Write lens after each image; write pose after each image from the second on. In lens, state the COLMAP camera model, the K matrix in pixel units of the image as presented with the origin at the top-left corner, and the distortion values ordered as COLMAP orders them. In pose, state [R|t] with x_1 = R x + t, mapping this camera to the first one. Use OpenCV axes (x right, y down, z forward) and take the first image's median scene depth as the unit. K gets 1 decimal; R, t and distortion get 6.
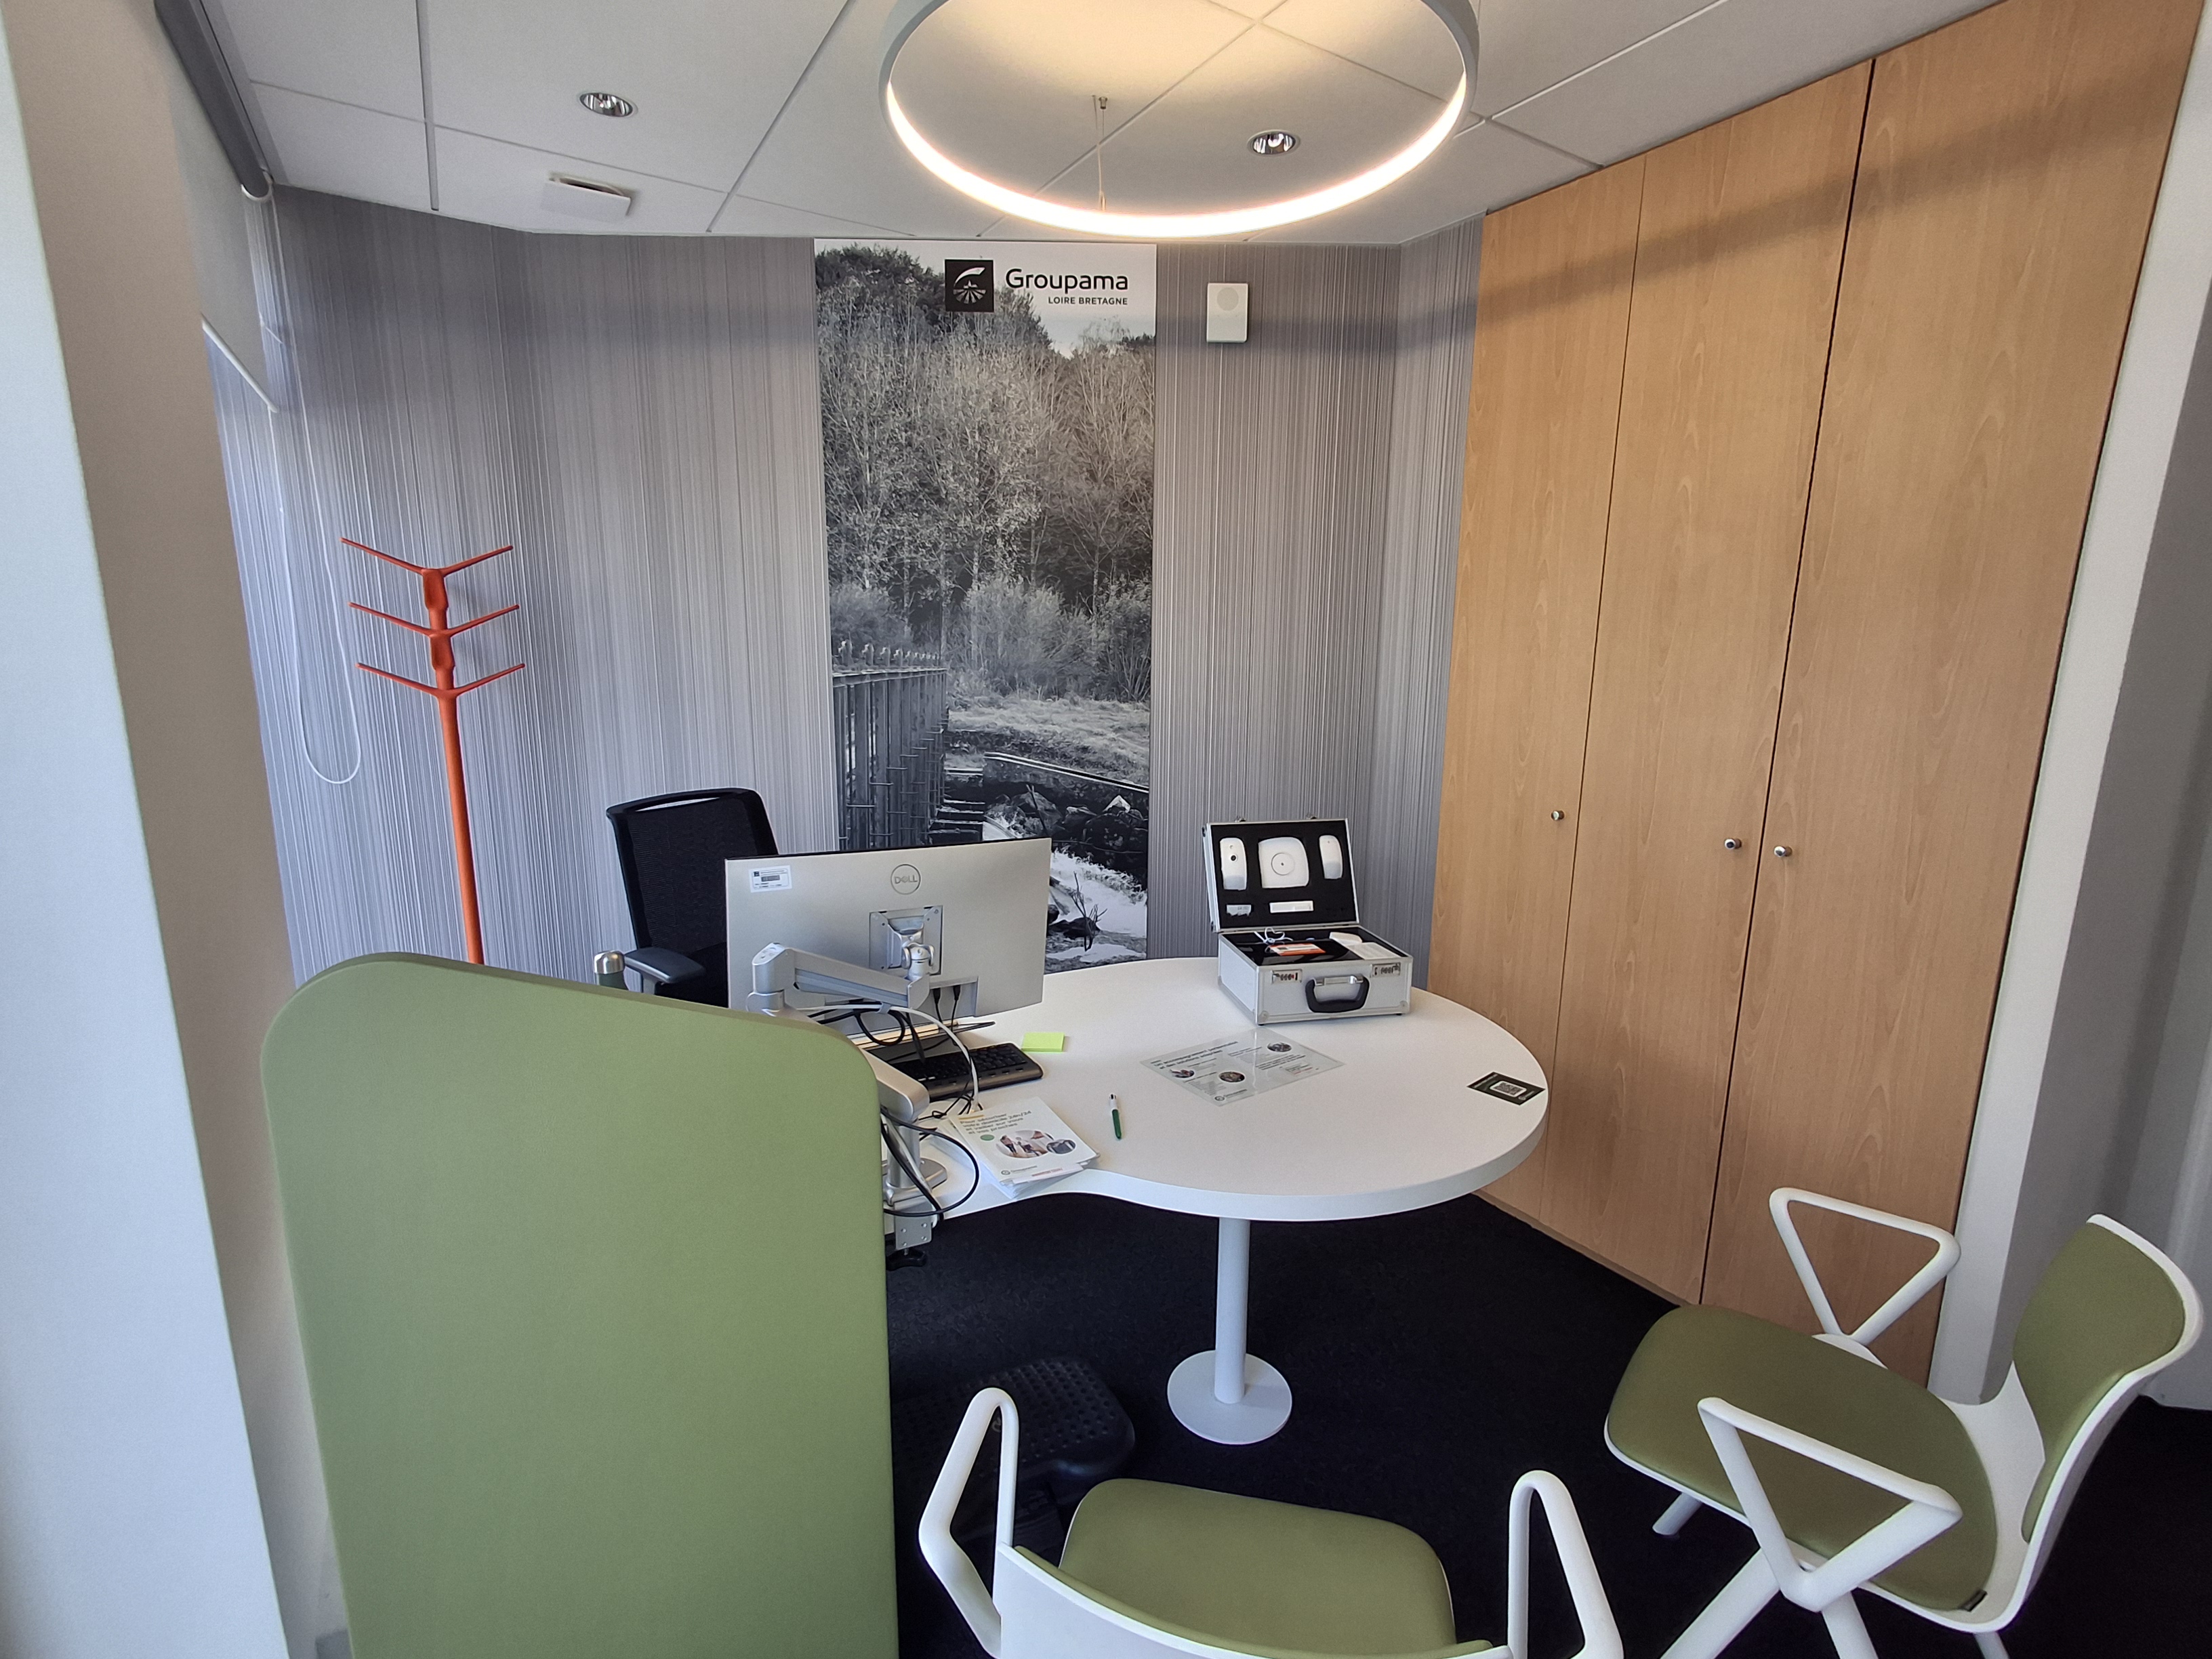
lens RADIAL K [[1019.0, 0, 1106.0], [0, 1019.0, 829.5], [0, 0, 1]] dist [-0.001986, 0.021069]
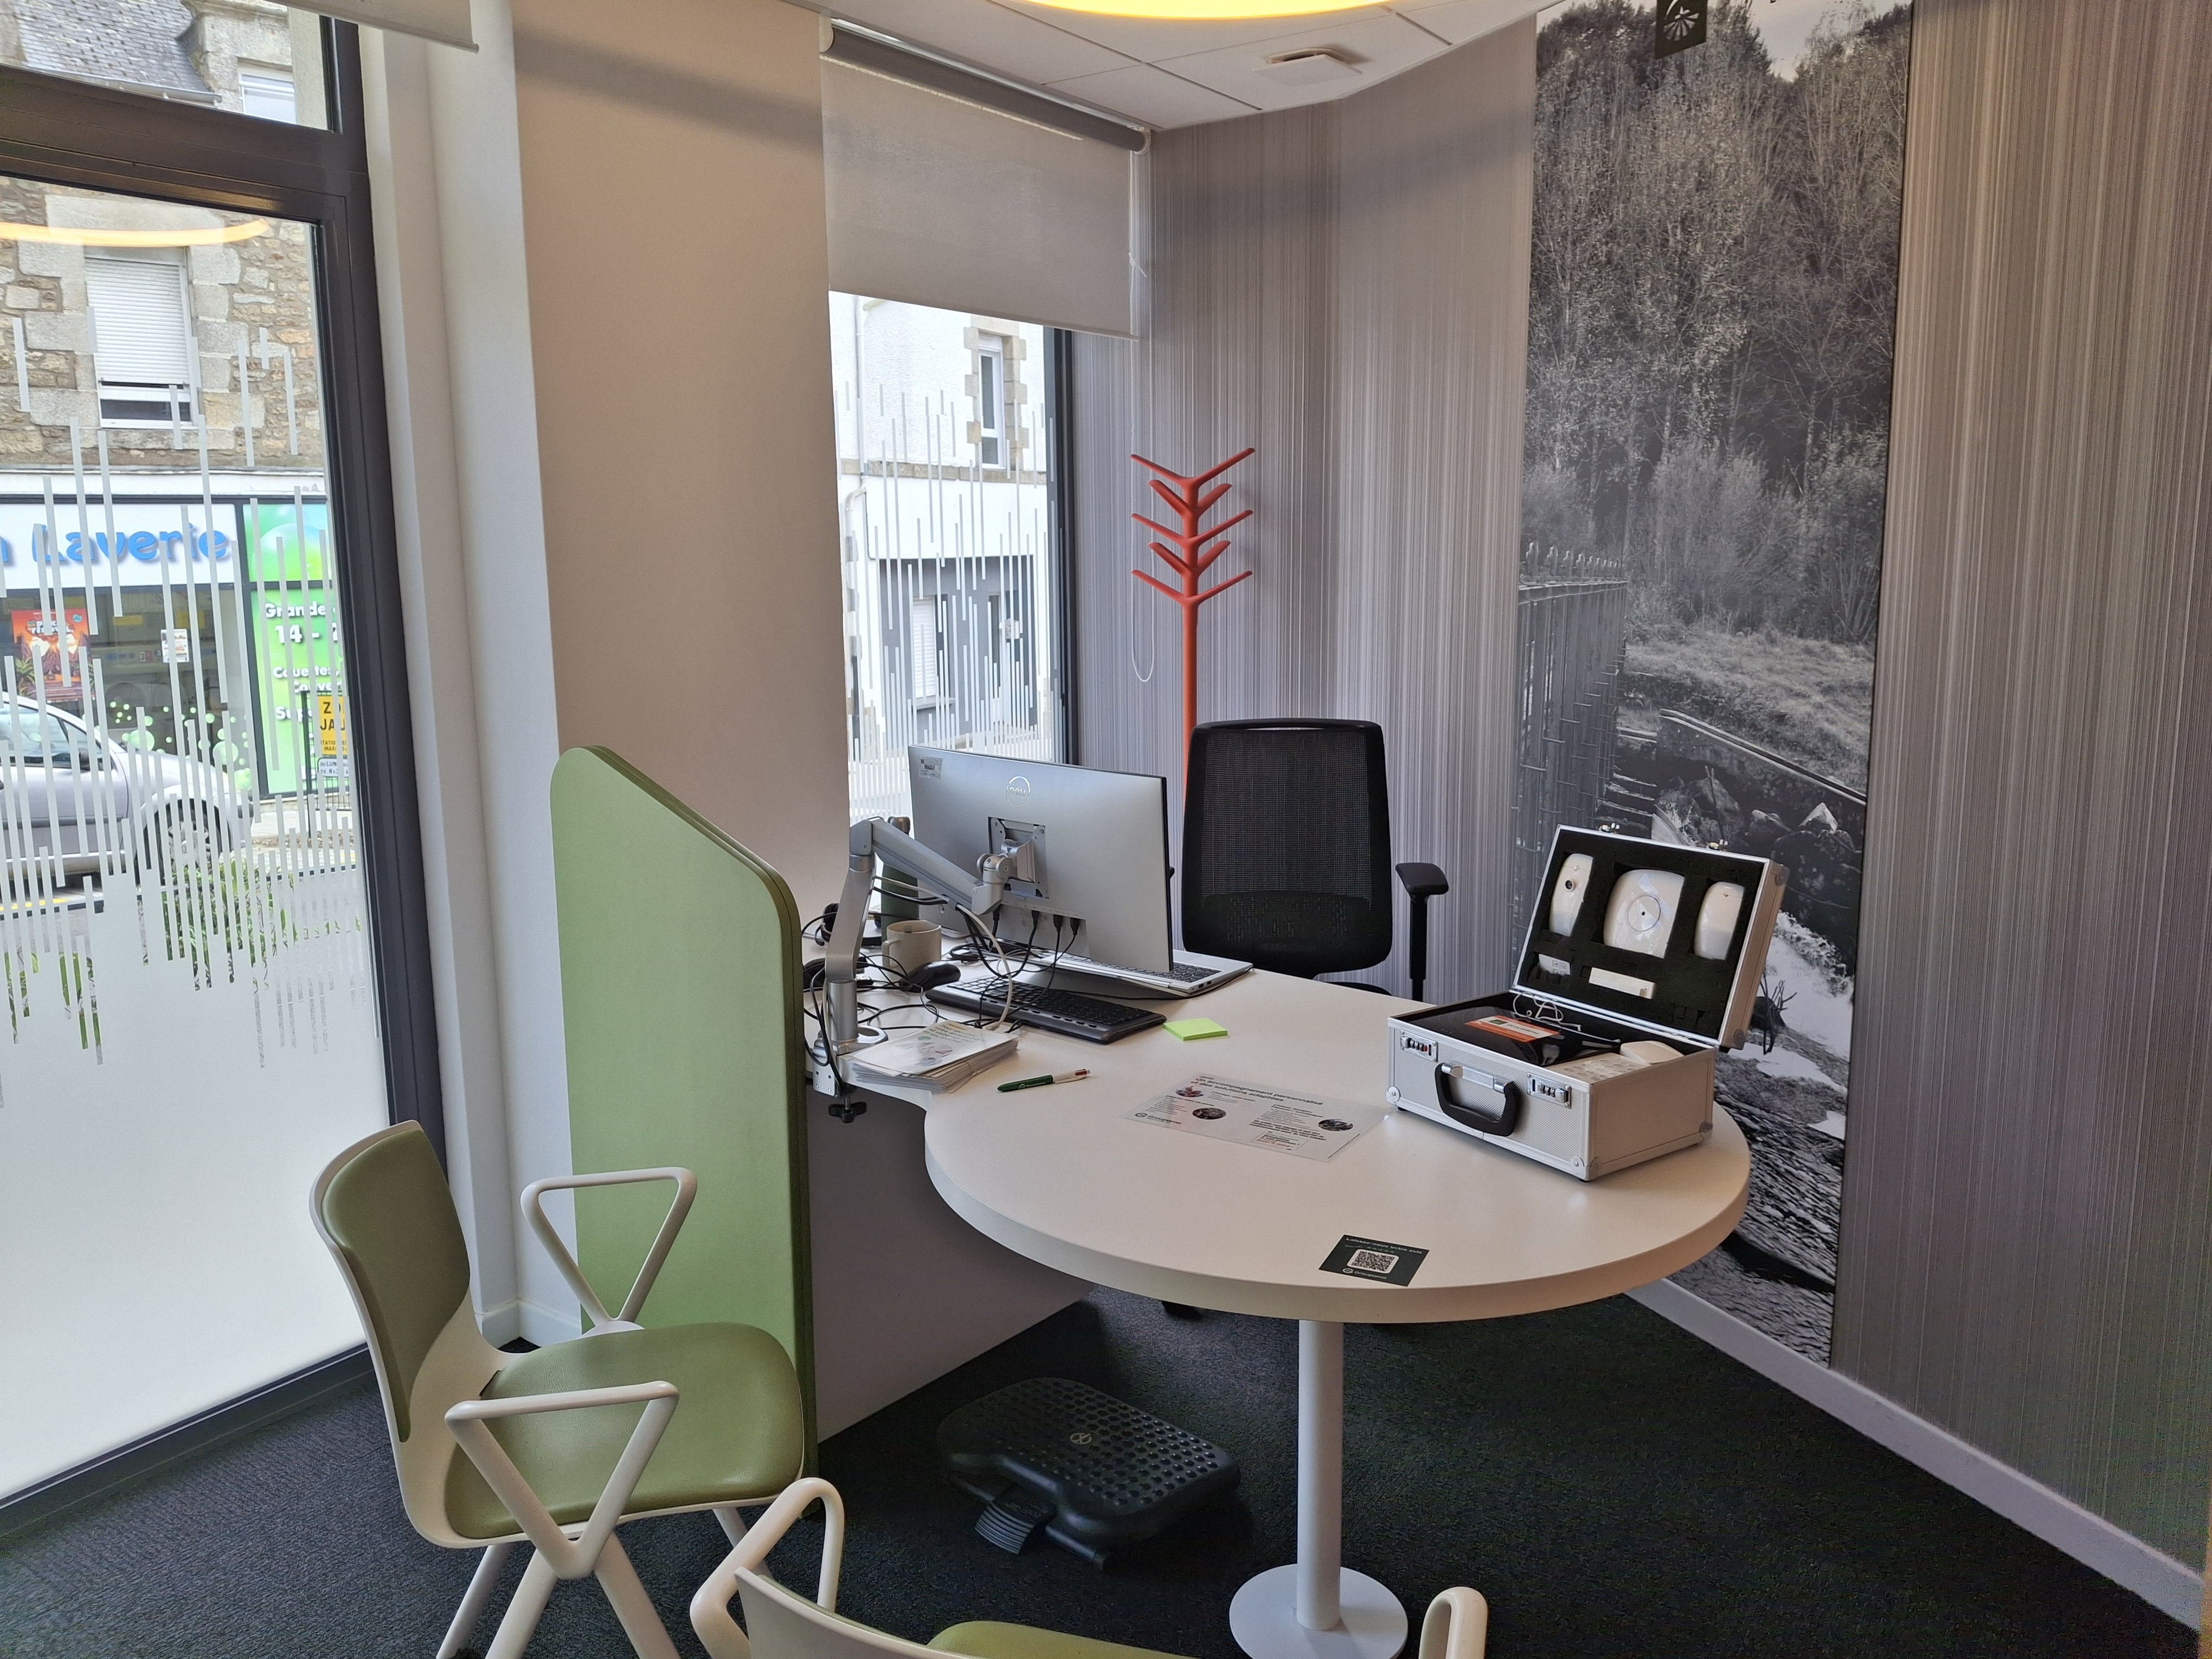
lens RADIAL K [[1626.7, 0, 1106.0], [0, 1626.7, 829.5], [0, 0, 1]] dist [0.053680, -0.100908]
pose [[0.397476, 0.152196, -0.904903, 0.729052], [-0.159695, 0.982574, 0.095114, -0.043798], [0.903610, 0.106703, 0.414855, 0.252279]]
